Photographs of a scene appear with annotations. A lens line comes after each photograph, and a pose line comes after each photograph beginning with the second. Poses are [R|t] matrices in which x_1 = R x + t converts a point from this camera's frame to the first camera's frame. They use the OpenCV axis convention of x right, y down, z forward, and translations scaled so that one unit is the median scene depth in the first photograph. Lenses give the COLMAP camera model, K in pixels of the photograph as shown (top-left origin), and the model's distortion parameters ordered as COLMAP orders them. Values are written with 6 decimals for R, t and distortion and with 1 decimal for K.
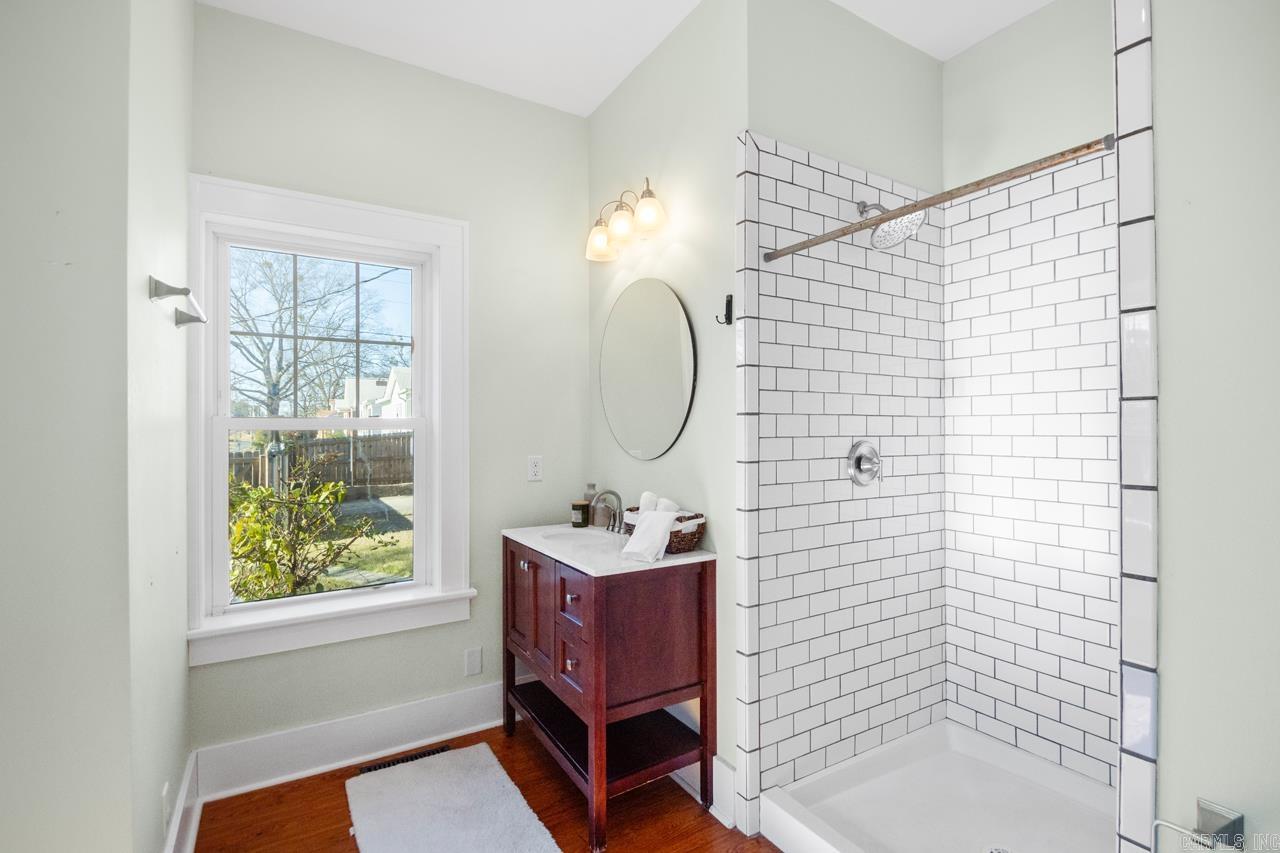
lens RADIAL K [[590.1, 0, 641.4], [0, 590.1, 430.4], [0, 0, 1]] dist [-0.010891, -0.000805]
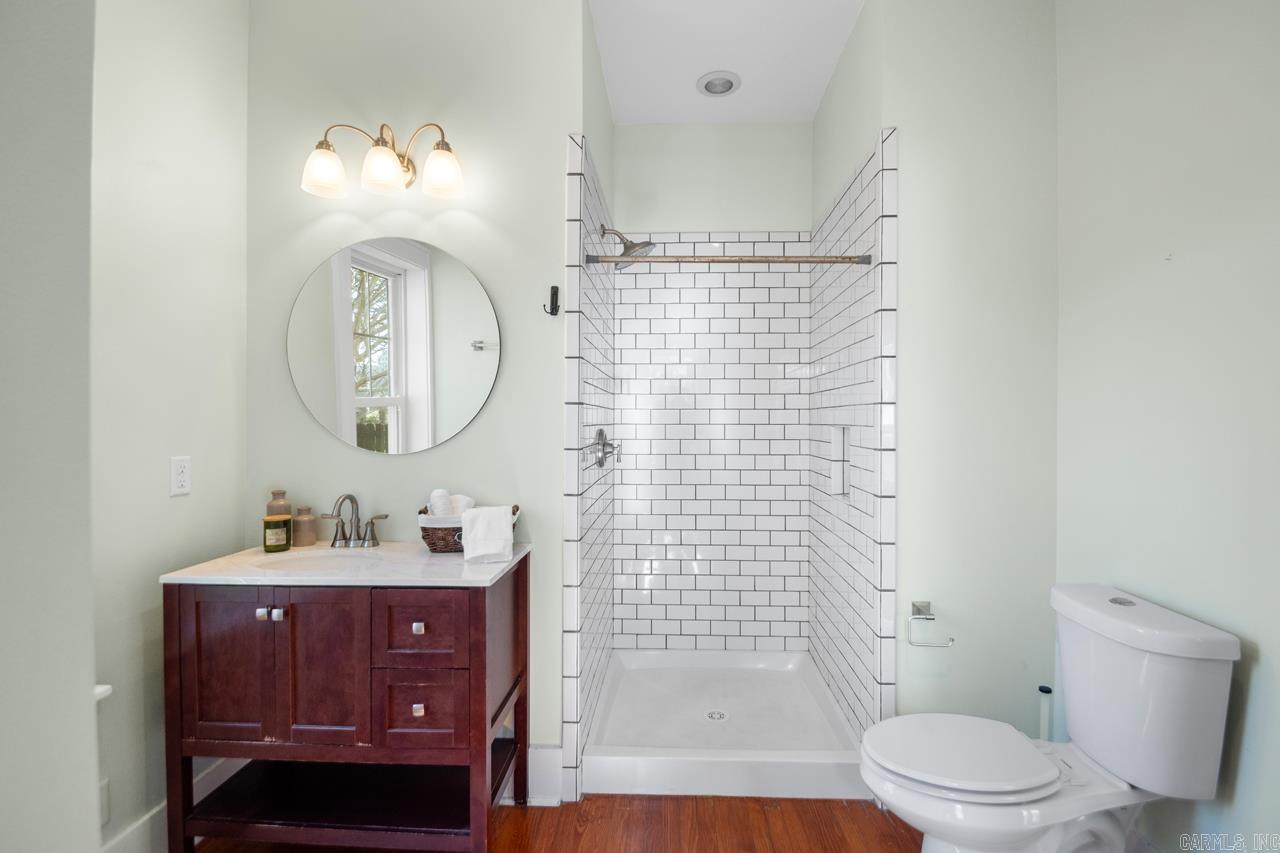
lens RADIAL K [[590.1, 0, 646.9], [0, 590.1, 426.3], [0, 0, 1]] dist [-0.010891, -0.000805]
pose [[0.559381, -0.004024, 0.828901, -0.542103], [-0.003190, 0.999970, 0.007007, 0.004273], [-0.828905, -0.006564, 0.559351, 0.263809]]
